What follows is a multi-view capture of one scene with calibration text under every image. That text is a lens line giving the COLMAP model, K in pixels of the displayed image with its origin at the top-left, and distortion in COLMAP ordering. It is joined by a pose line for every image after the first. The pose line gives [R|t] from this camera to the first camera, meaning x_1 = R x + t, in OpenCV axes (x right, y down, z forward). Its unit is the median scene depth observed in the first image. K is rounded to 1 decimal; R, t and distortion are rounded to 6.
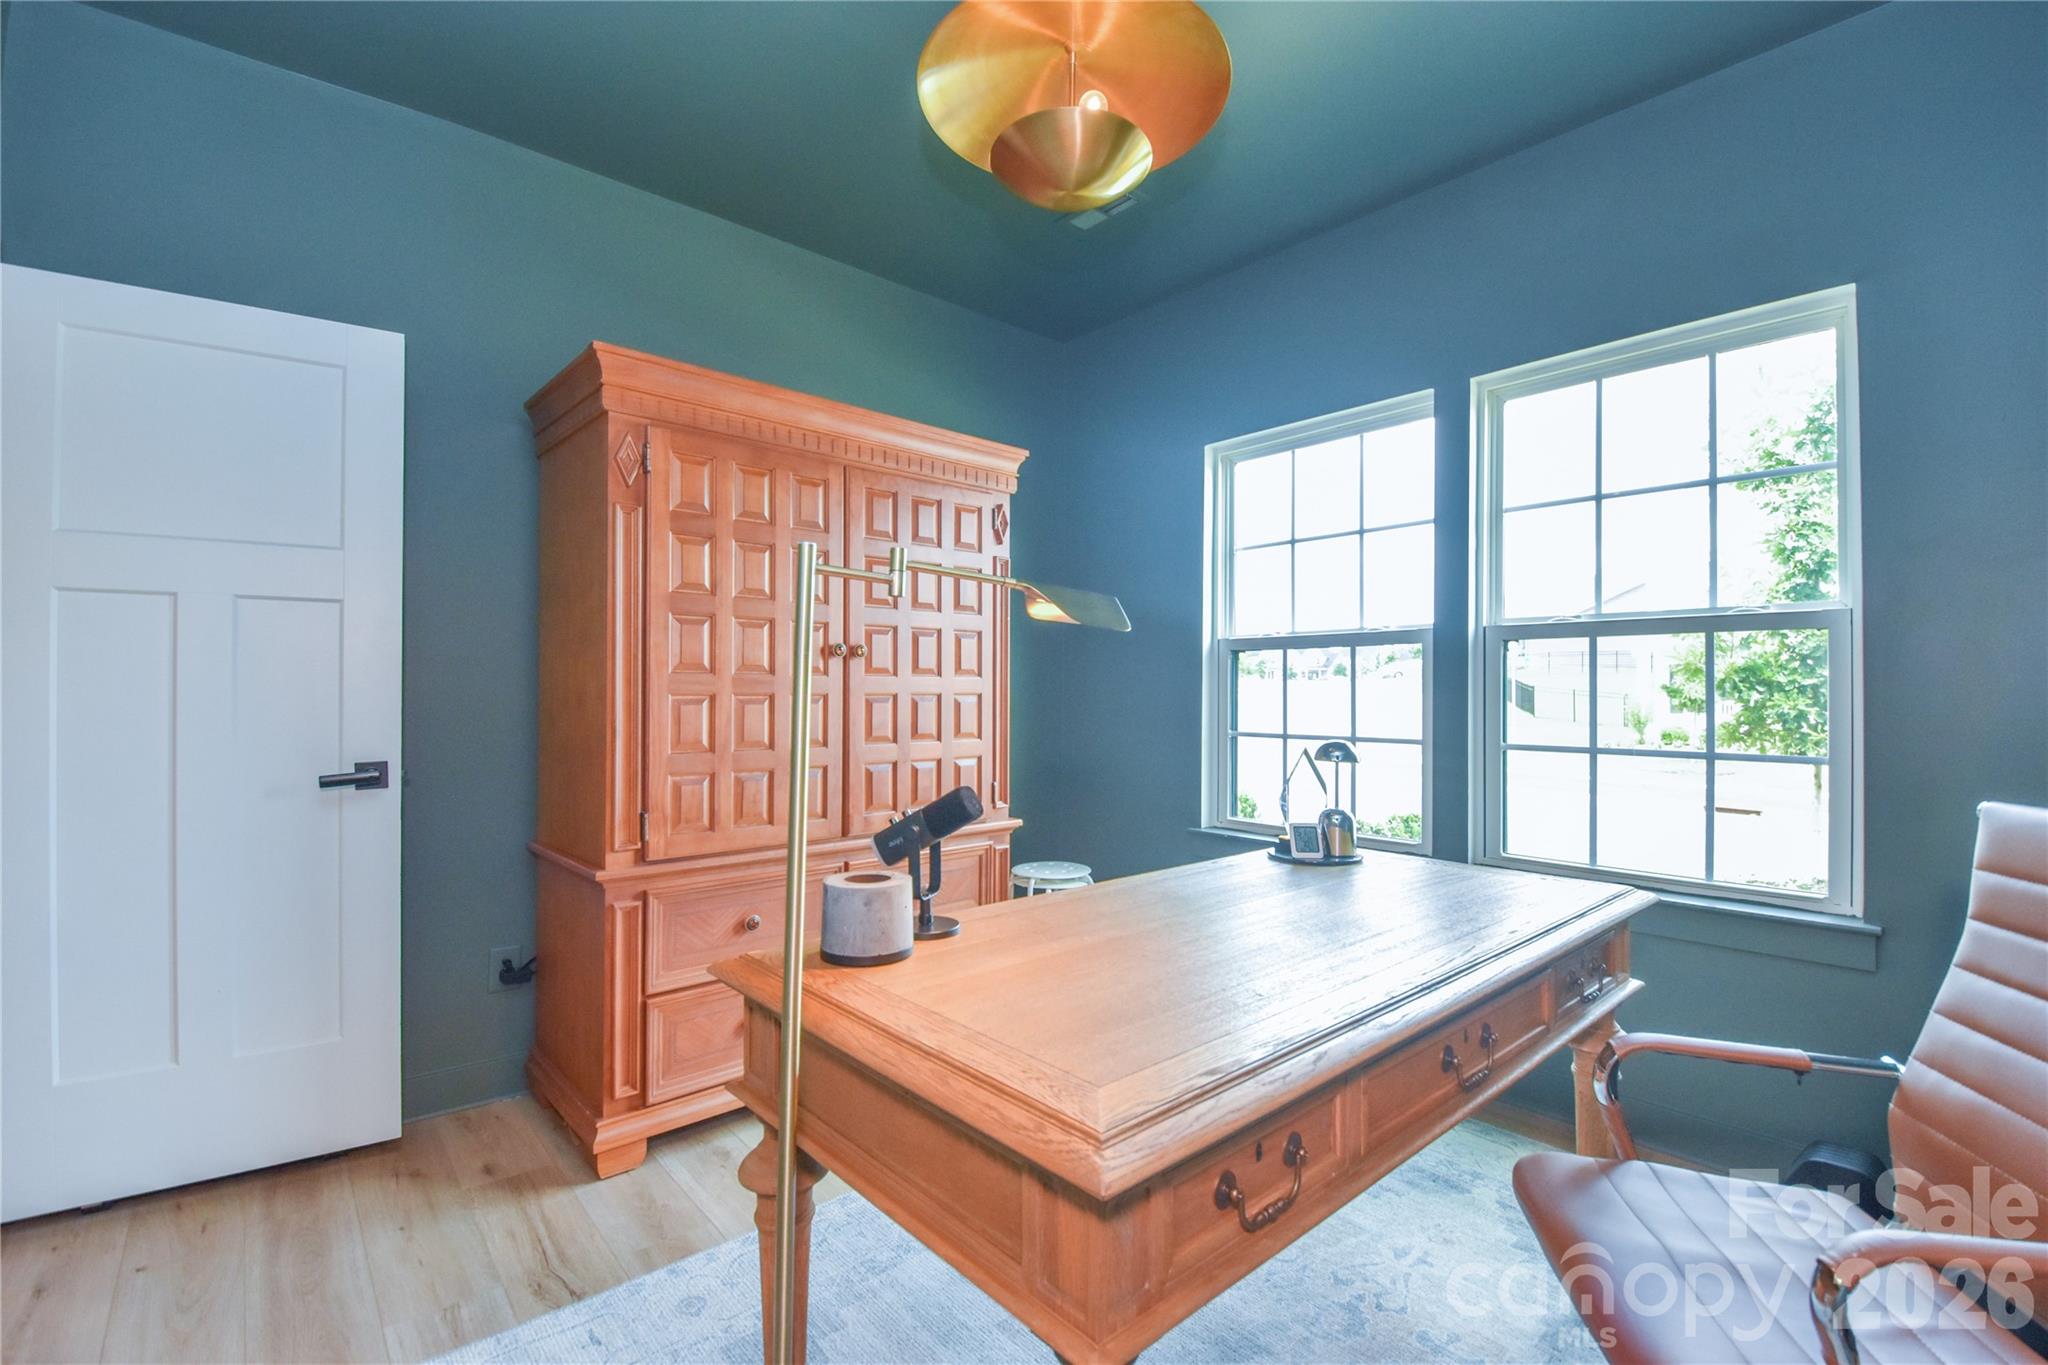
lens RADIAL K [[913.1, 0, 1024.0], [0, 913.1, 682.5], [0, 0, 1]] dist [-0.049289, -0.000134]
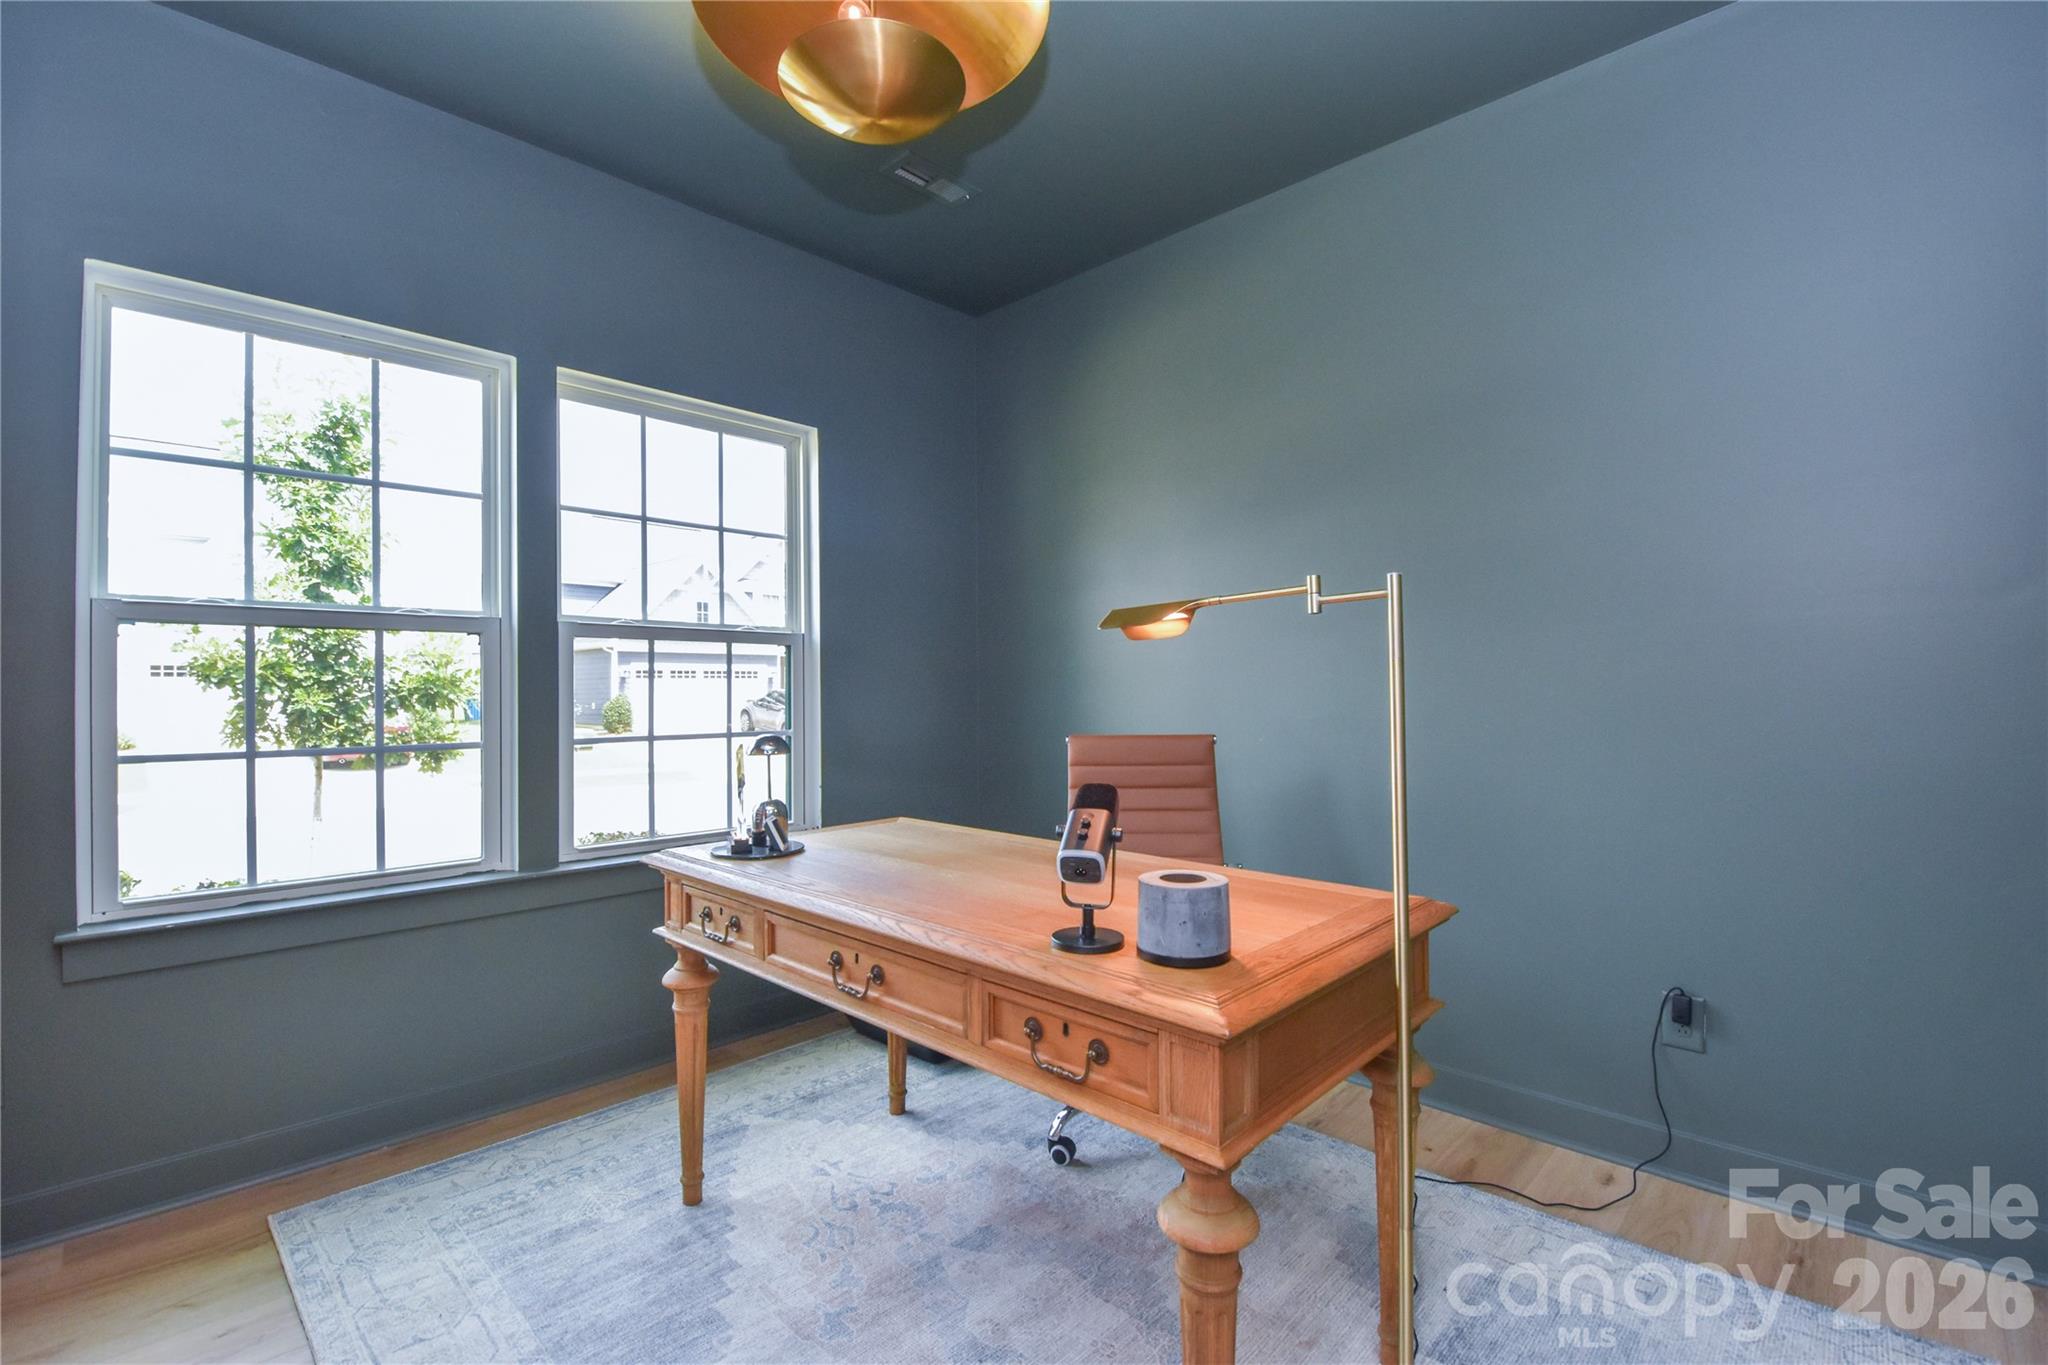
lens RADIAL K [[877.5, 0, 1024.0], [0, 877.5, 682.5], [0, 0, 1]] dist [-0.037484, 0.000035]
pose [[-0.123452, 0.002961, 0.992346, -0.468713], [-0.007566, 0.999964, -0.003925, 0.004417], [-0.992322, -0.007993, -0.123425, 0.573517]]
